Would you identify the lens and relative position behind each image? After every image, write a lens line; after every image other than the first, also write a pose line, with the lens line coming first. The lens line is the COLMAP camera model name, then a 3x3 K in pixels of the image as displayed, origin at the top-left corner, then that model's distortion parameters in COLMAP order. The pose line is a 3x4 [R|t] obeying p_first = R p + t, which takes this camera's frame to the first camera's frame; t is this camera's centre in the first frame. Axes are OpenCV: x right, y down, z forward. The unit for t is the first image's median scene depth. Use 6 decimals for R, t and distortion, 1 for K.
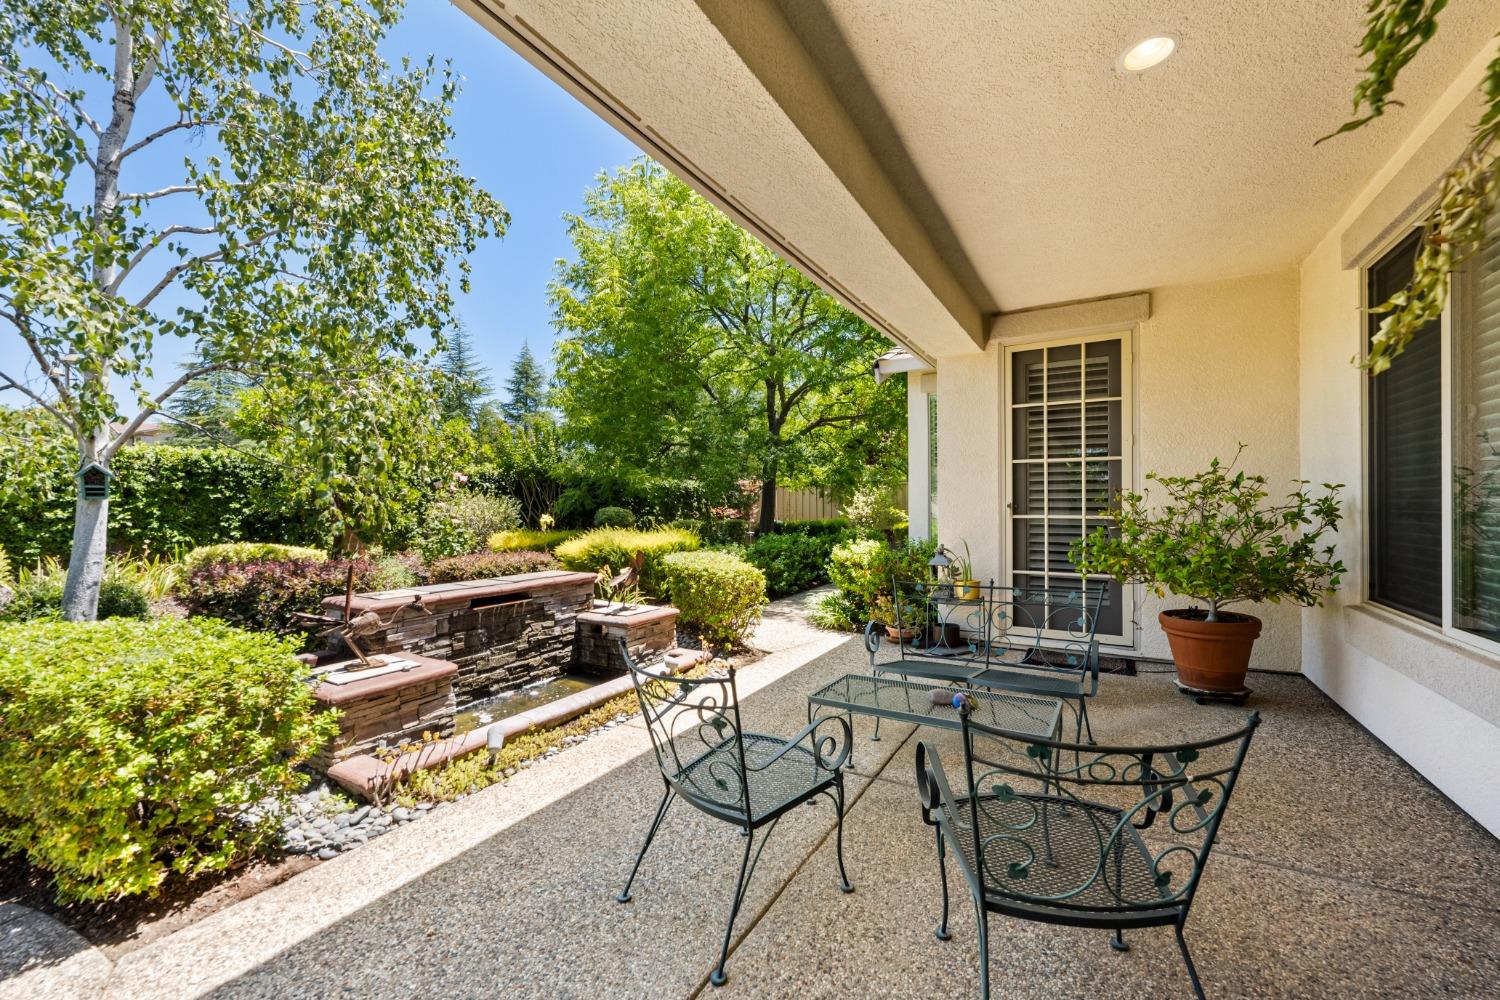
lens RADIAL K [[593.9, 0, 750.0], [0, 593.9, 500.0], [0, 0, 1]] dist [-0.000482, 0.000030]
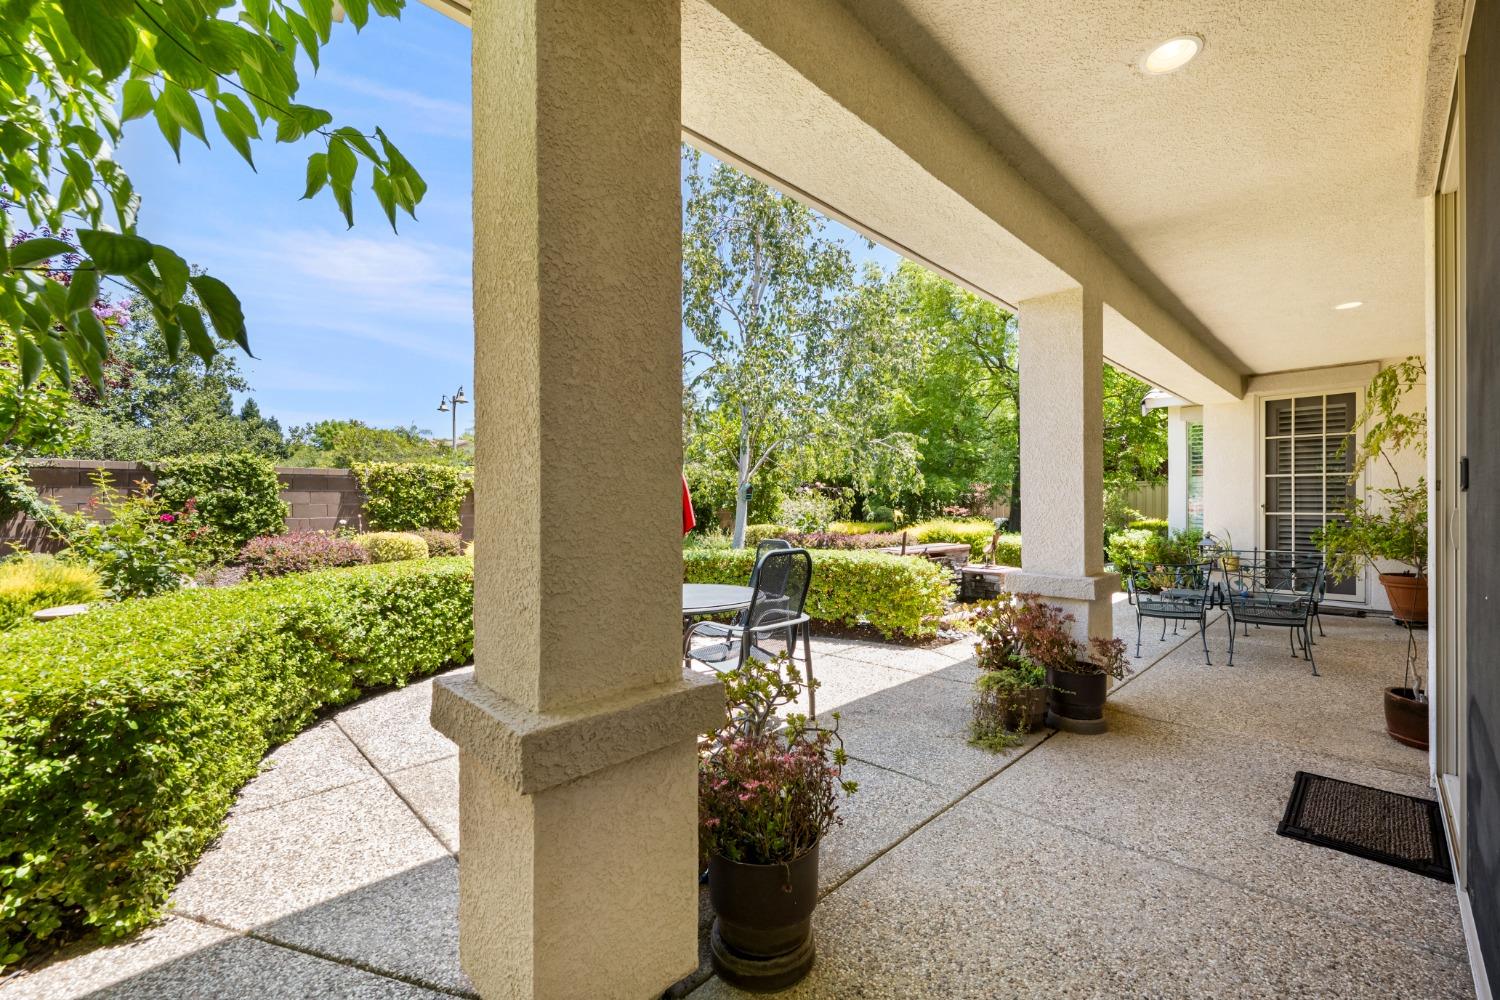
lens RADIAL K [[593.9, 0, 750.0], [0, 593.9, 500.0], [0, 0, 1]] dist [-0.000482, 0.000030]
pose [[0.959271, 0.002063, -0.282480, -0.366465], [-0.001621, 0.999997, 0.001796, -0.006327], [0.282483, -0.001265, 0.959271, -0.768603]]
